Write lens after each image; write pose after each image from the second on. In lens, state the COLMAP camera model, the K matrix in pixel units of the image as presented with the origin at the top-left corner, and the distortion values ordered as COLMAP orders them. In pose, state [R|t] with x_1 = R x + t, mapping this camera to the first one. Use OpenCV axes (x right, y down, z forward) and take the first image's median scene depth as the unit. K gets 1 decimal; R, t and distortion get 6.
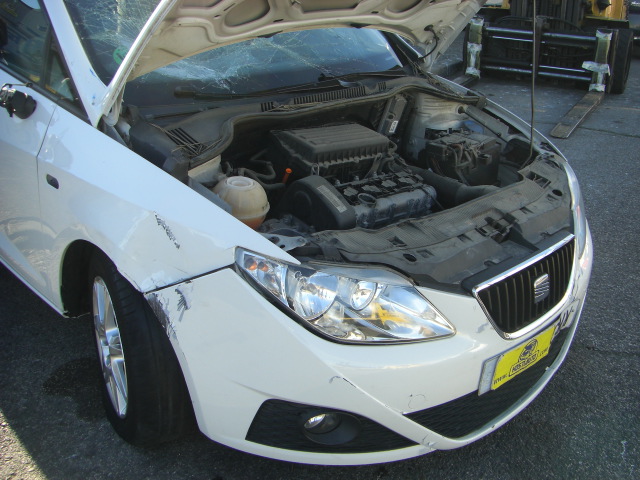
lens RADIAL K [[698.3, 0, 332.8], [0, 698.3, 254.6], [0, 0, 1]] dist [-0.133334, 0.000000]
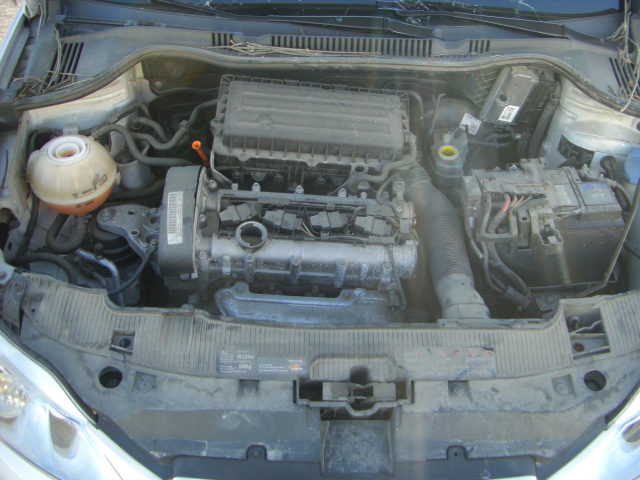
lens RADIAL K [[698.3, 0, 337.1], [0, 698.3, 237.7], [0, 0, 1]] dist [-0.133334, 0.000000]
pose [[0.720384, 0.443629, -0.533142, 0.453614], [-0.302483, 0.892686, 0.334090, -0.319301], [0.624140, -0.079407, 0.777267, 0.578764]]
